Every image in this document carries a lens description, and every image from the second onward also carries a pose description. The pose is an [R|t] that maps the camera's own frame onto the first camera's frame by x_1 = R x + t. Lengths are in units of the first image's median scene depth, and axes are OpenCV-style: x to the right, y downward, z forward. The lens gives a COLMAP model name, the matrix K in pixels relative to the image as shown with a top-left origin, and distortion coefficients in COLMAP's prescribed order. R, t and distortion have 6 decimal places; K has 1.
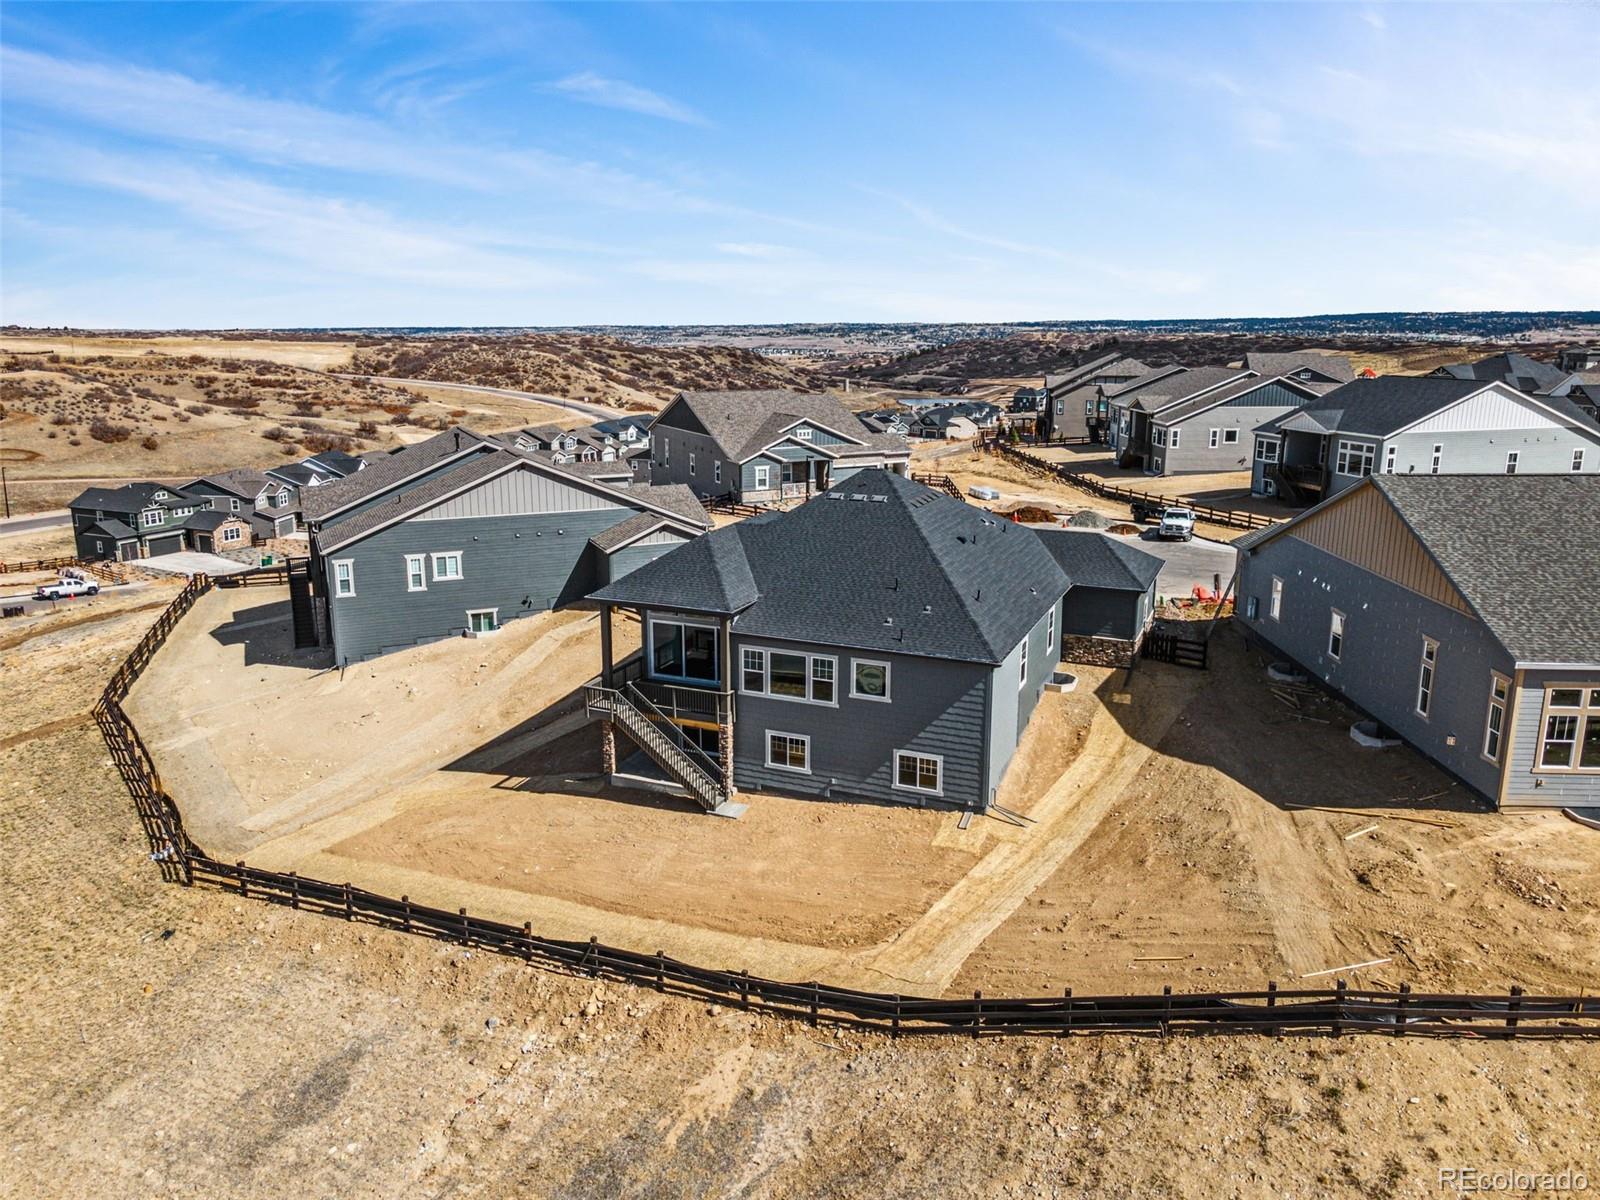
lens RADIAL K [[1179.8, 0, 800.0], [0, 1179.8, 600.0], [0, 0, 1]] dist [-0.002281, 0.067977]
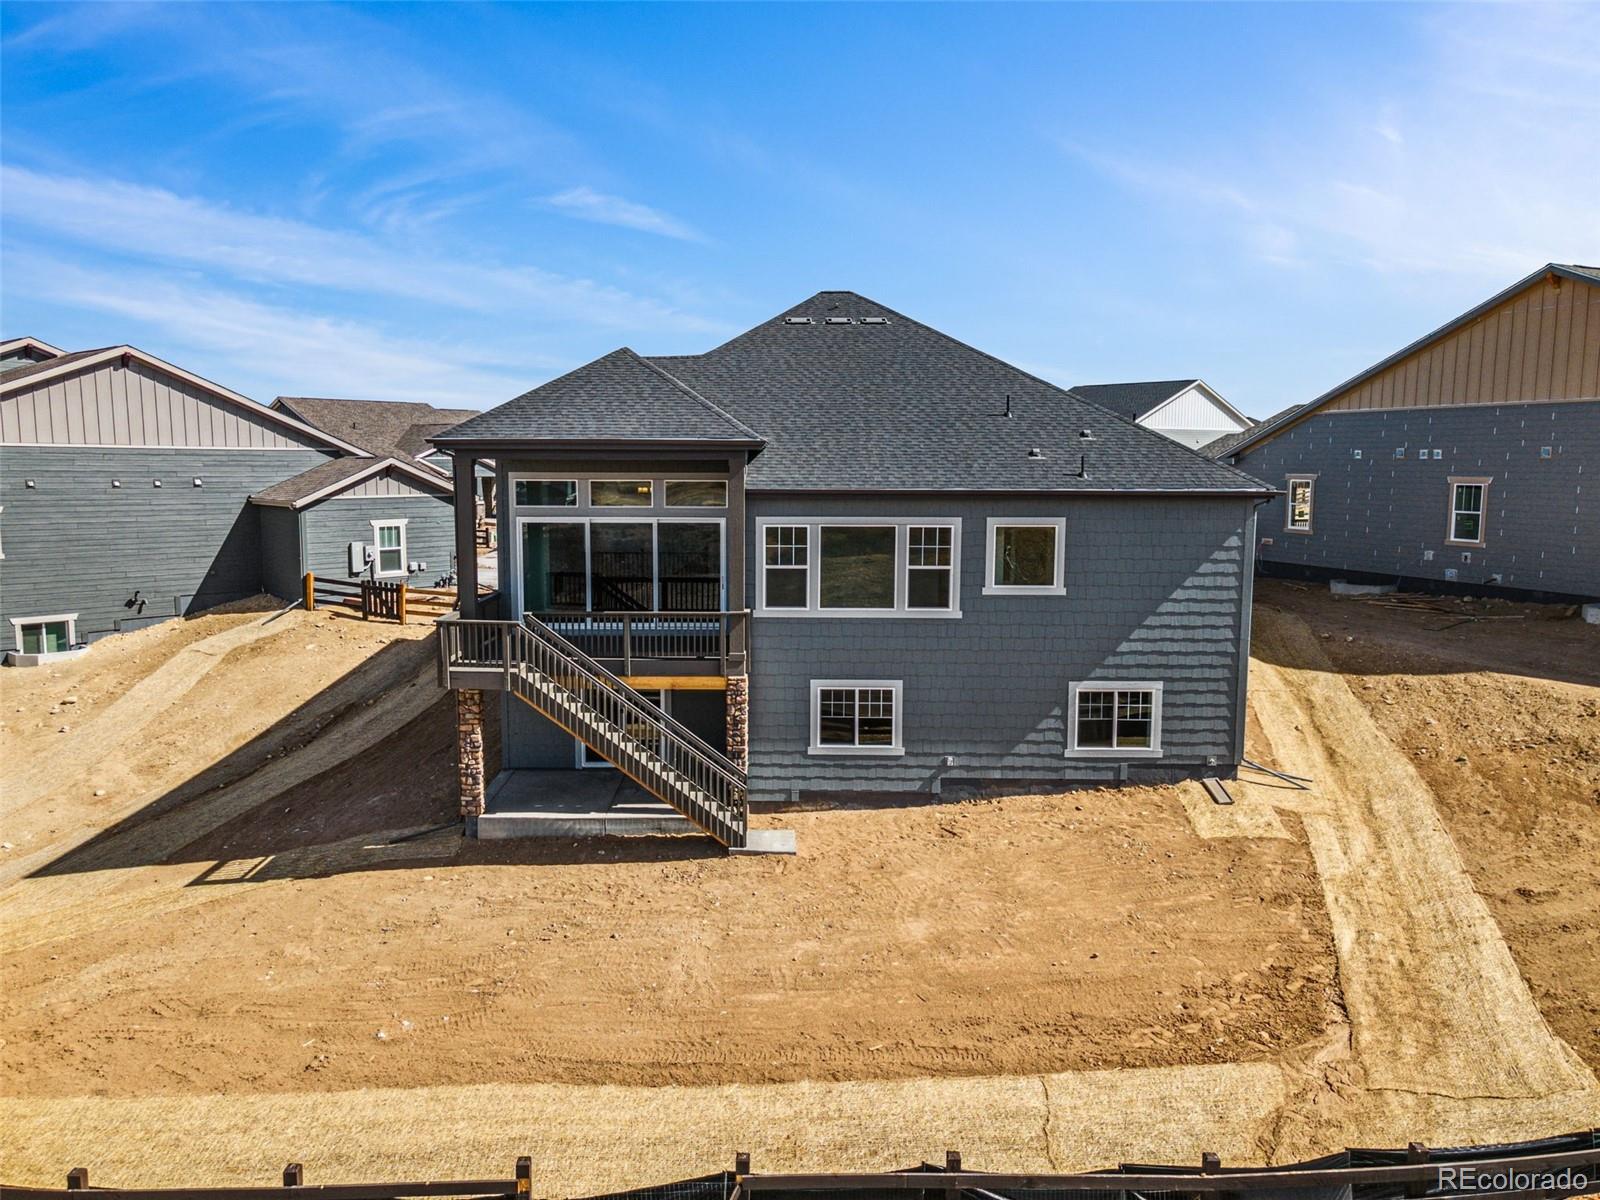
lens RADIAL K [[1179.8, 0, 800.0], [0, 1179.8, 600.0], [0, 0, 1]] dist [-0.002281, 0.067977]
pose [[0.919800, -0.045396, 0.389754, -0.239966], [0.089141, 0.991489, -0.094887, 0.125928], [-0.382129, 0.122020, 0.916018, 0.527173]]
